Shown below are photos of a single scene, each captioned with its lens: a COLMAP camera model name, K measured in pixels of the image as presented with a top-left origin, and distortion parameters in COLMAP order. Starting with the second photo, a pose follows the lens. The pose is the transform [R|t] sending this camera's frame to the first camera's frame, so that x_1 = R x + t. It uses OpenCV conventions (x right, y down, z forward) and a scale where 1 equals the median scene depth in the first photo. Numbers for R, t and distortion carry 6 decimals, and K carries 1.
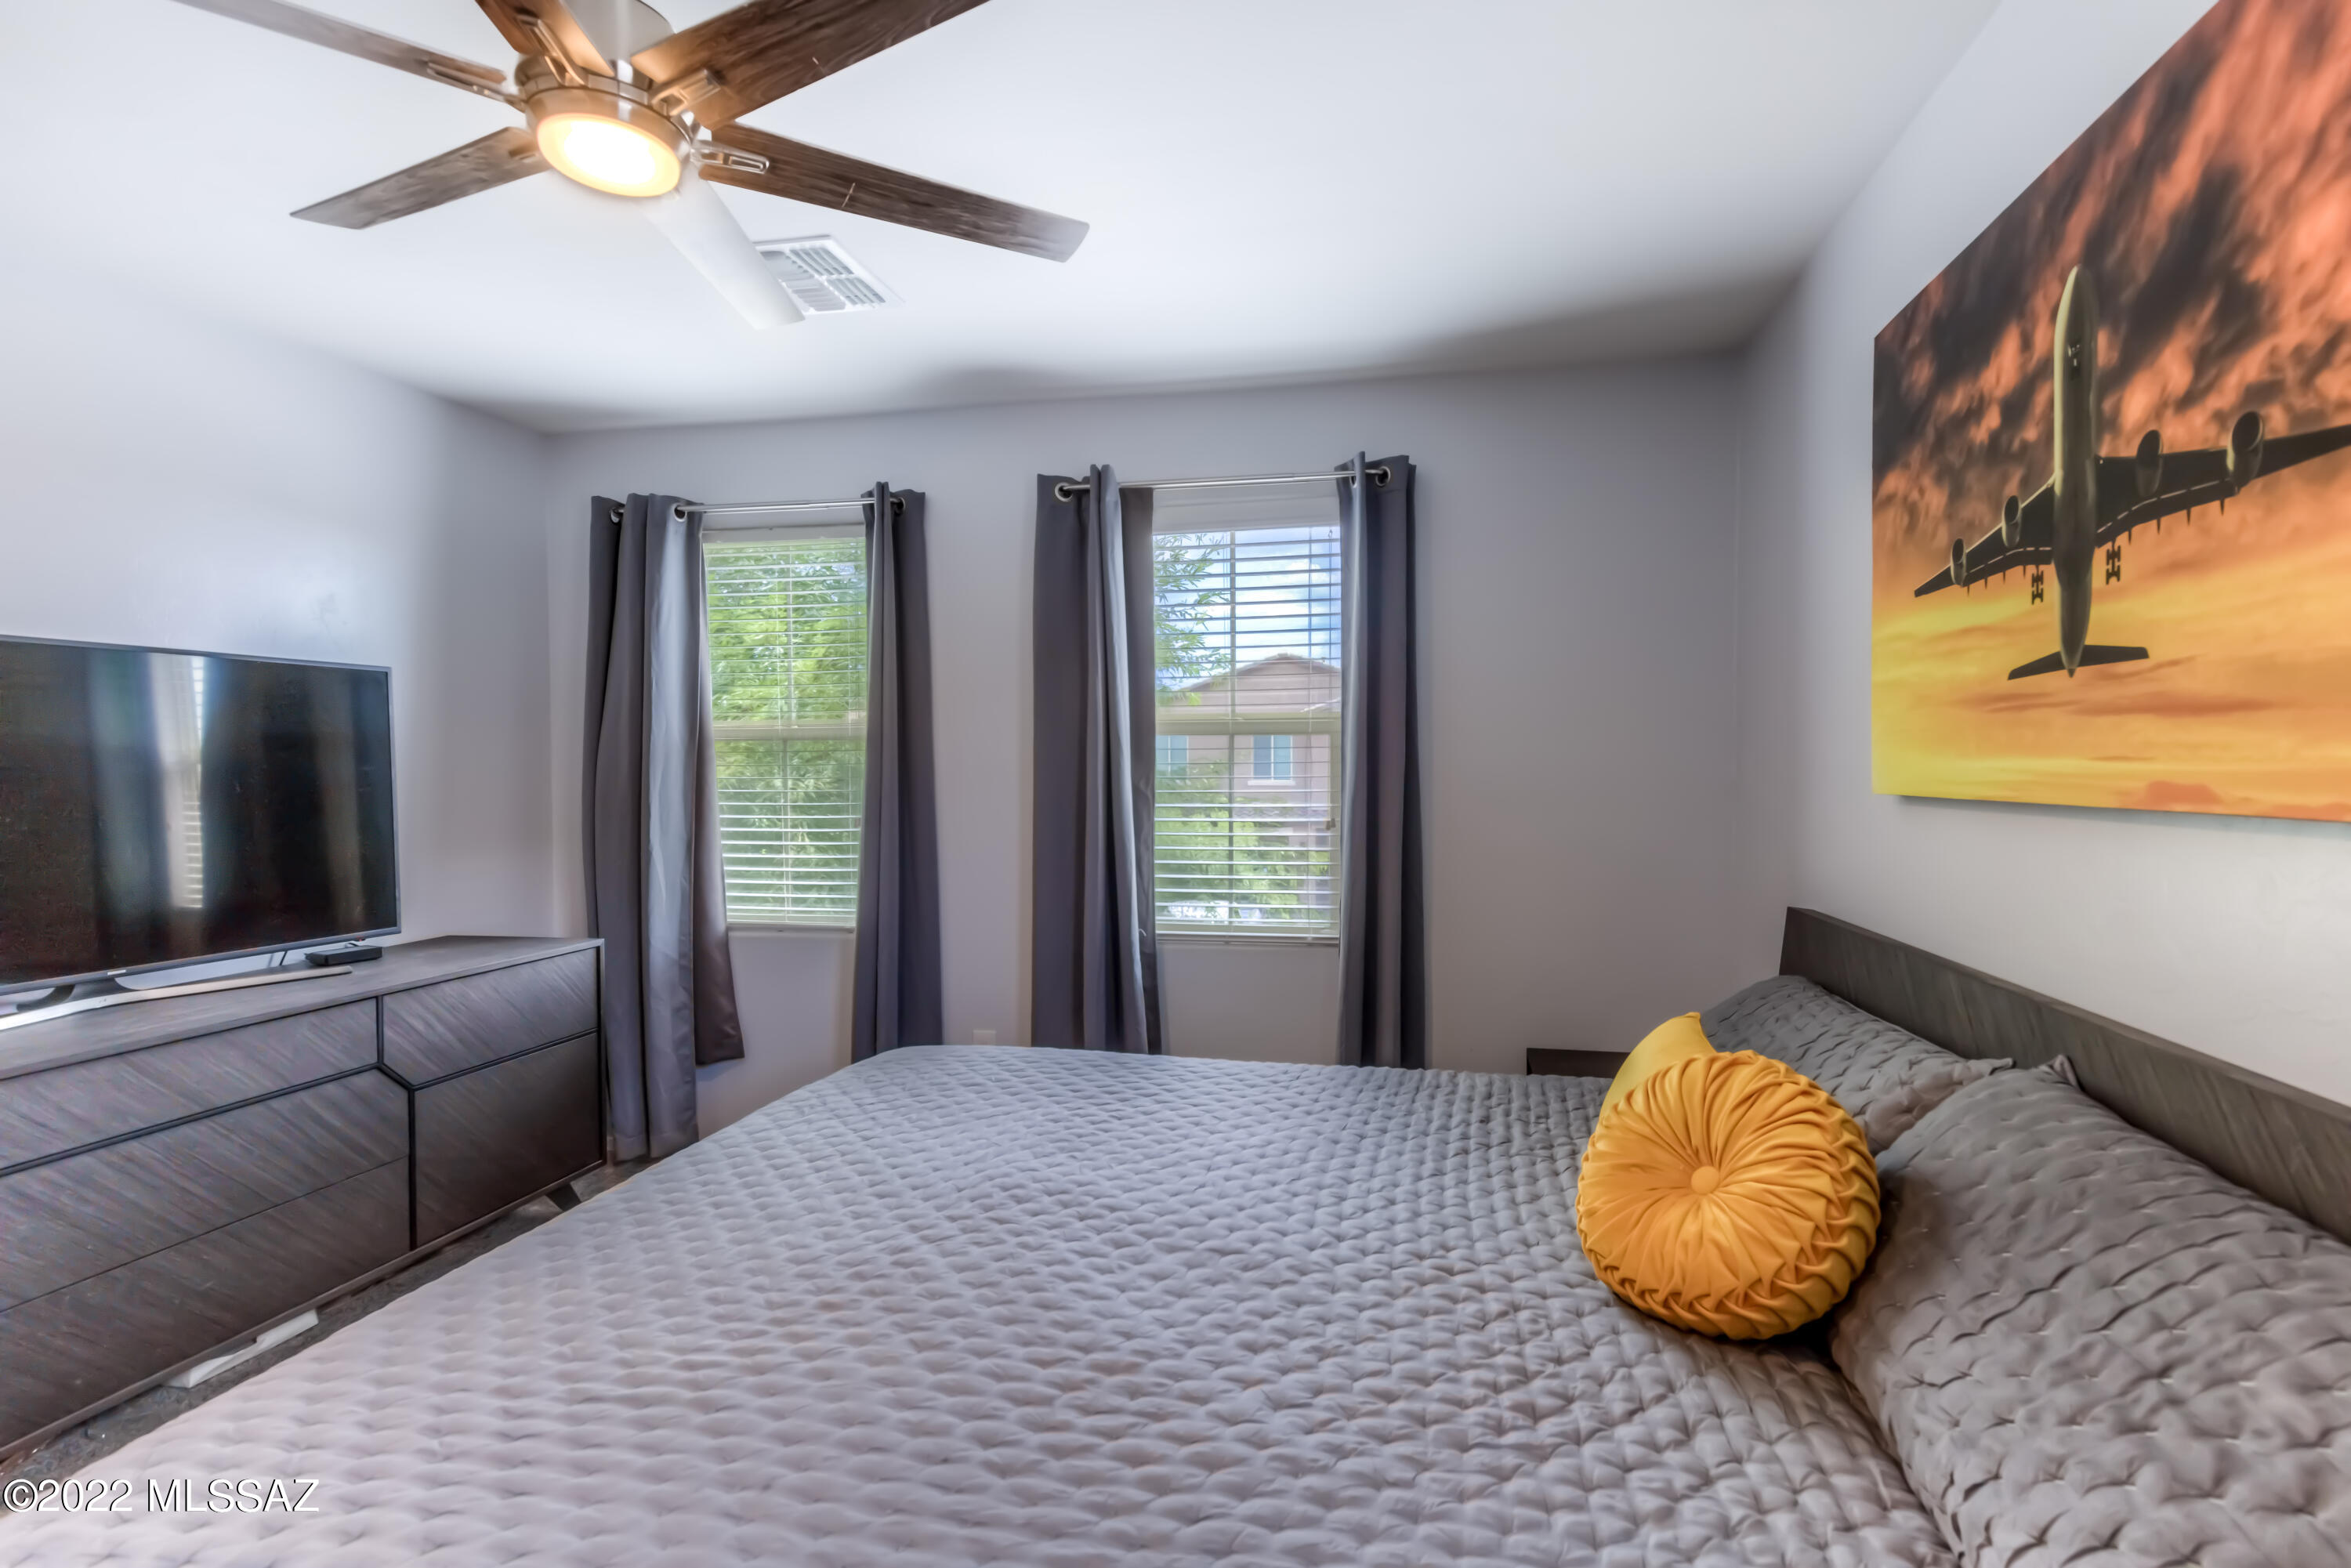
lens RADIAL K [[1085.7, 0, 1172.1], [0, 1085.7, 794.2], [0, 0, 1]] dist [0.021060, 0.000823]
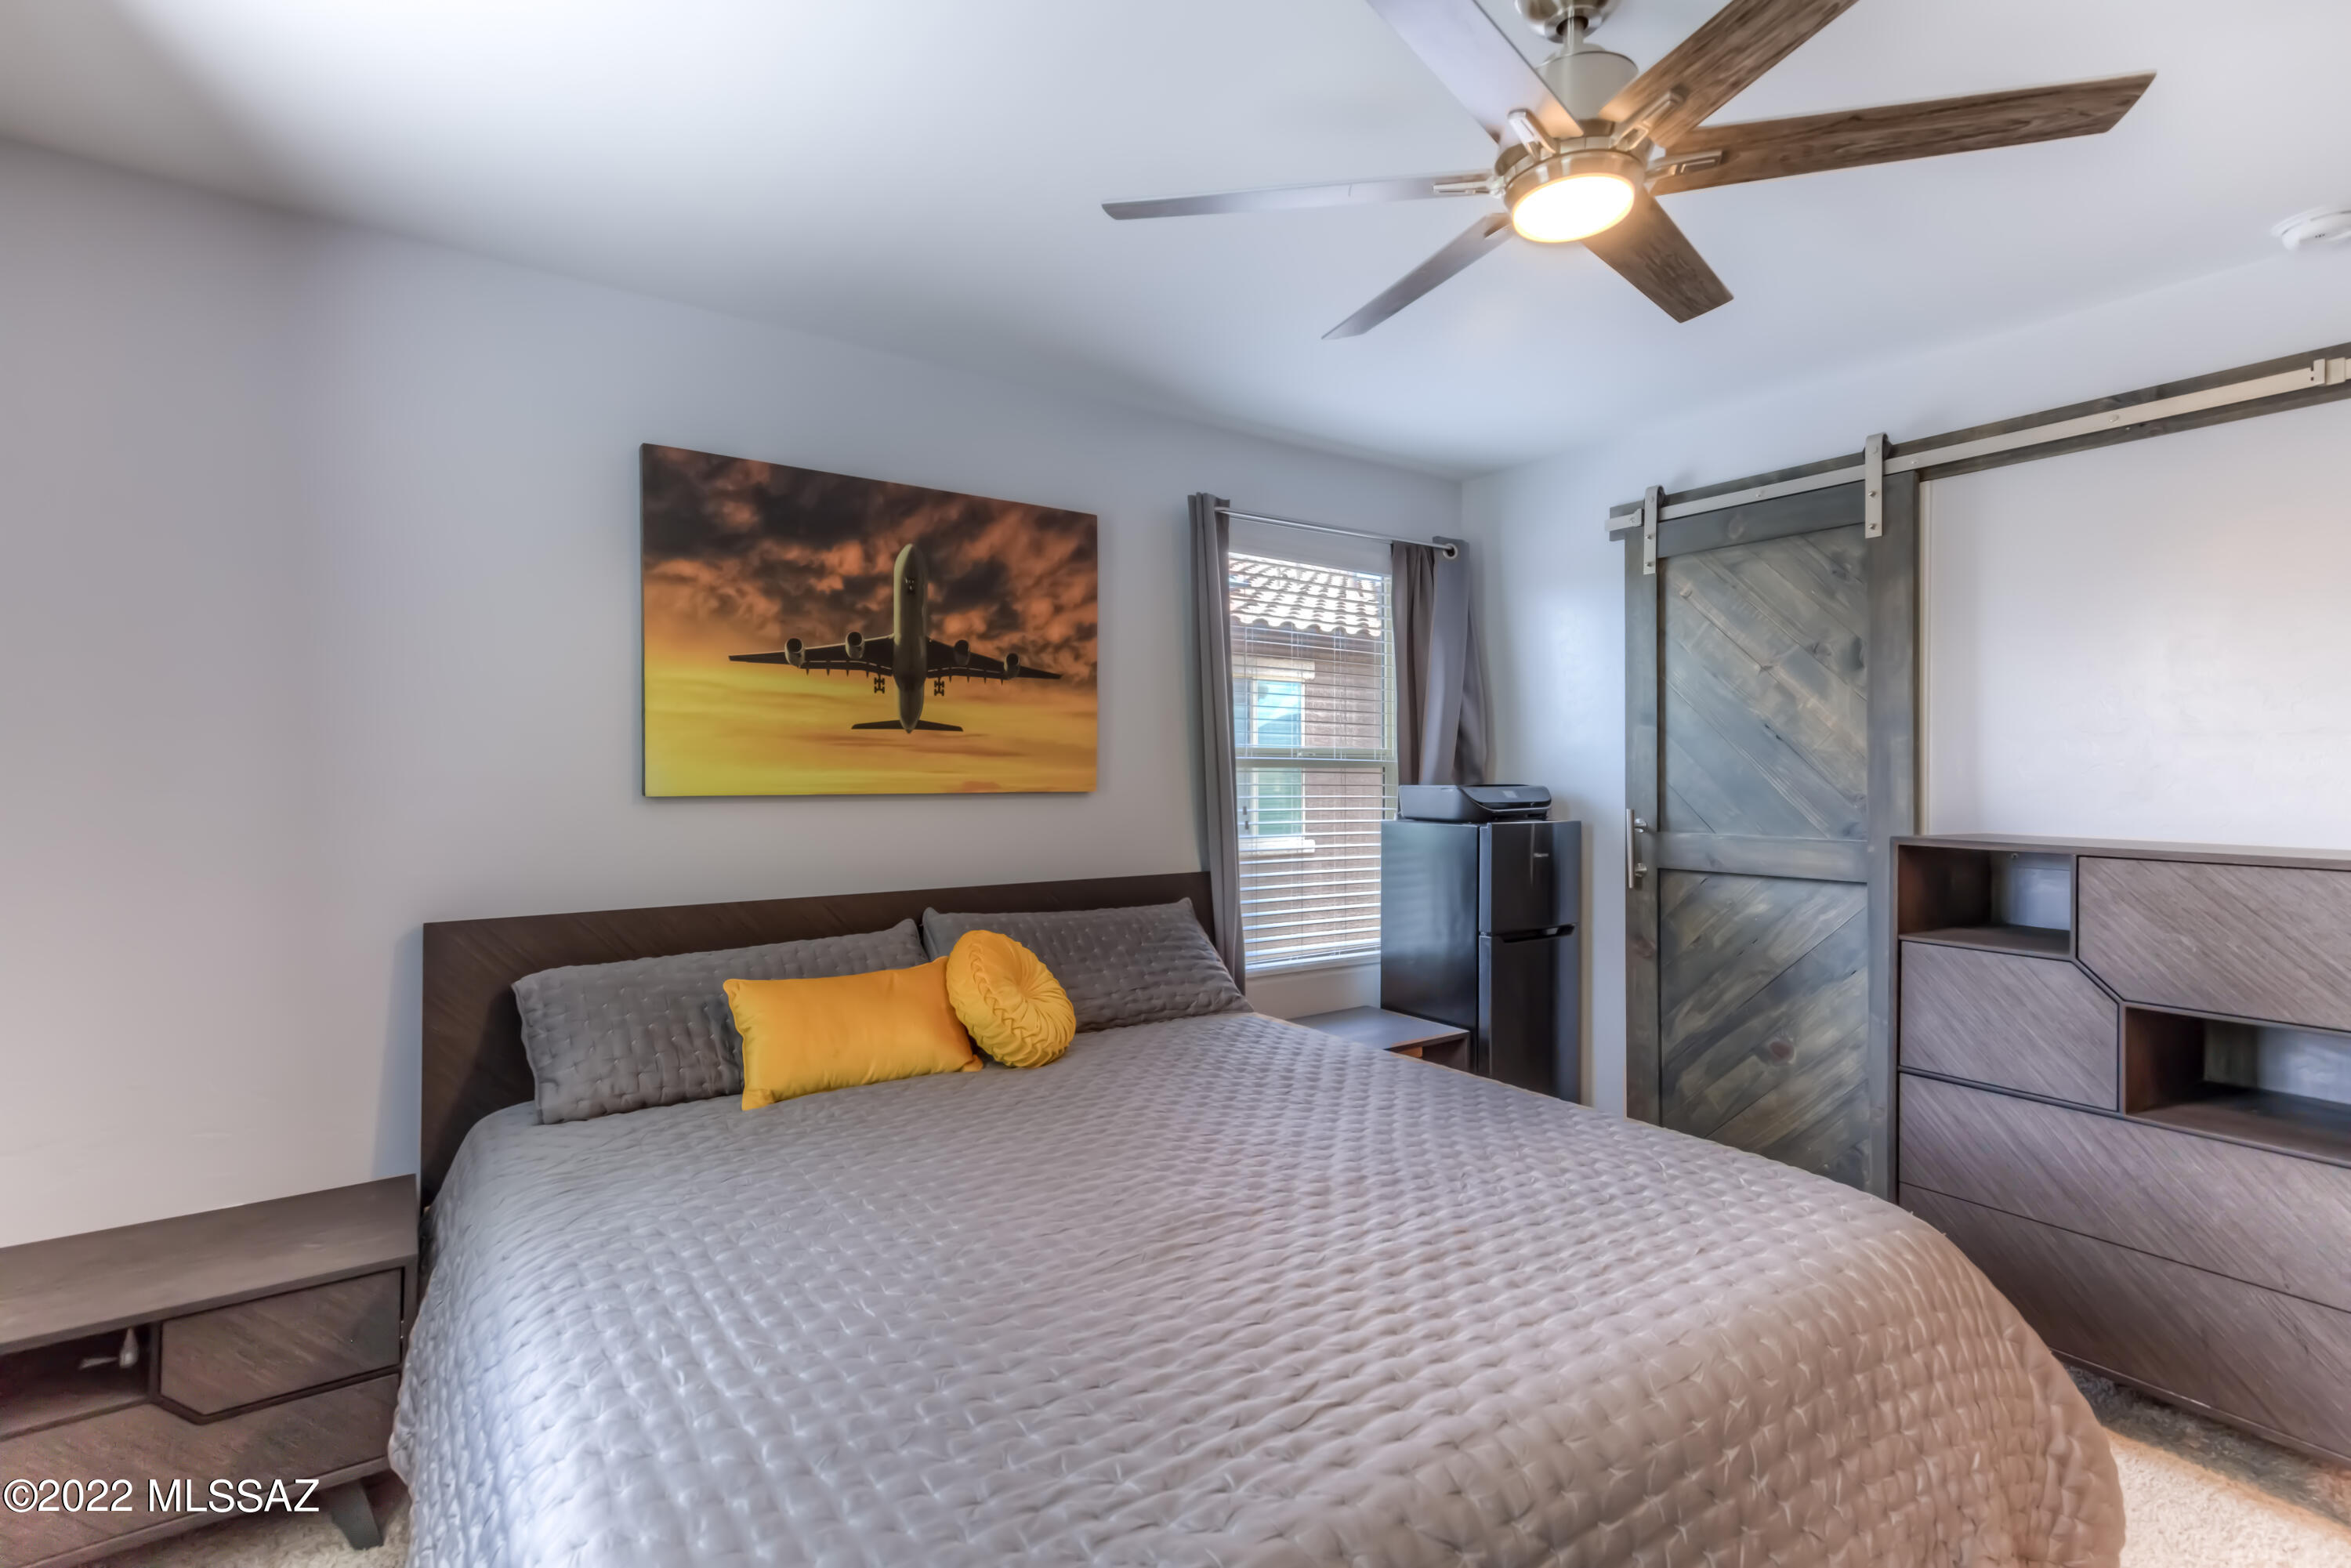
lens RADIAL K [[1085.7, 0, 1172.1], [0, 1085.7, 794.2], [0, 0, 1]] dist [0.021060, 0.000823]
pose [[-0.734724, 0.002549, 0.678361, -0.841736], [0.025306, 0.999400, 0.023653, -0.021739], [-0.677894, 0.034545, -0.734348, 1.880816]]
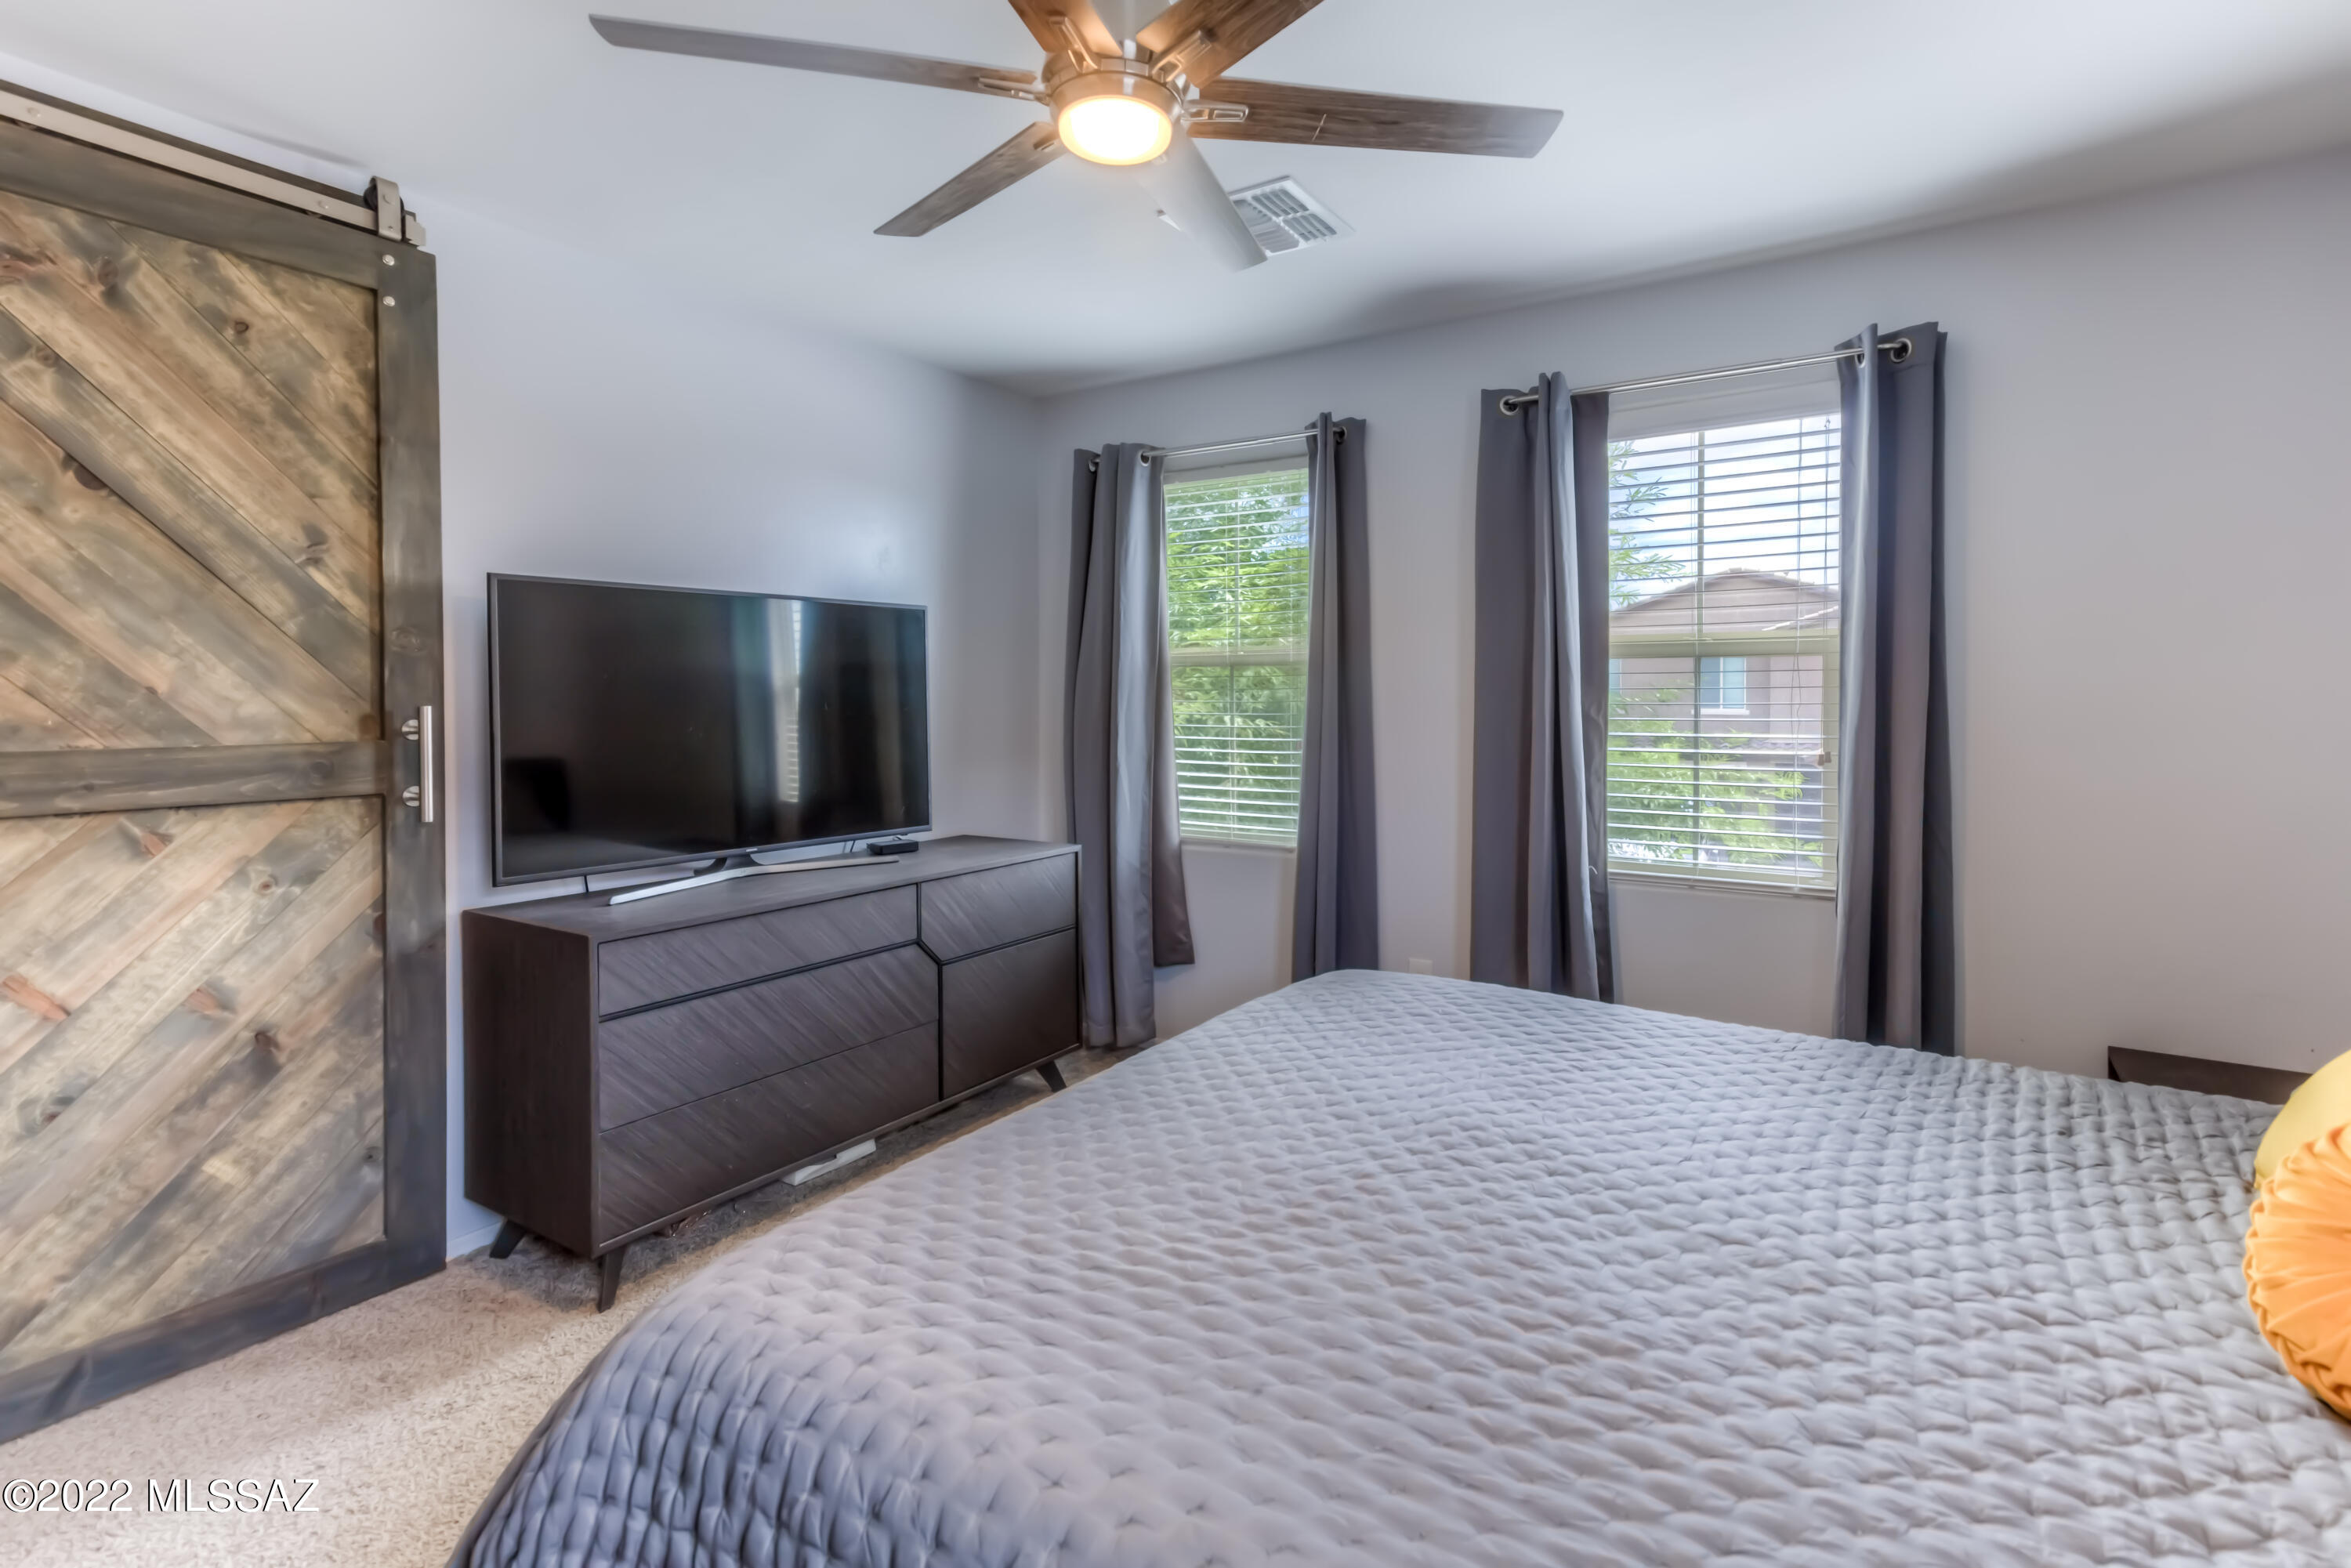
lens RADIAL K [[1082.5, 0, 1186.3], [0, 1082.5, 718.4], [0, 0, 1]] dist [0.017899, 0.001470]
pose [[0.932371, 0.011449, -0.361321, -0.044836], [-0.012124, 0.999926, 0.000399, 0.003148], [0.361299, 0.004009, 0.932441, 0.017209]]
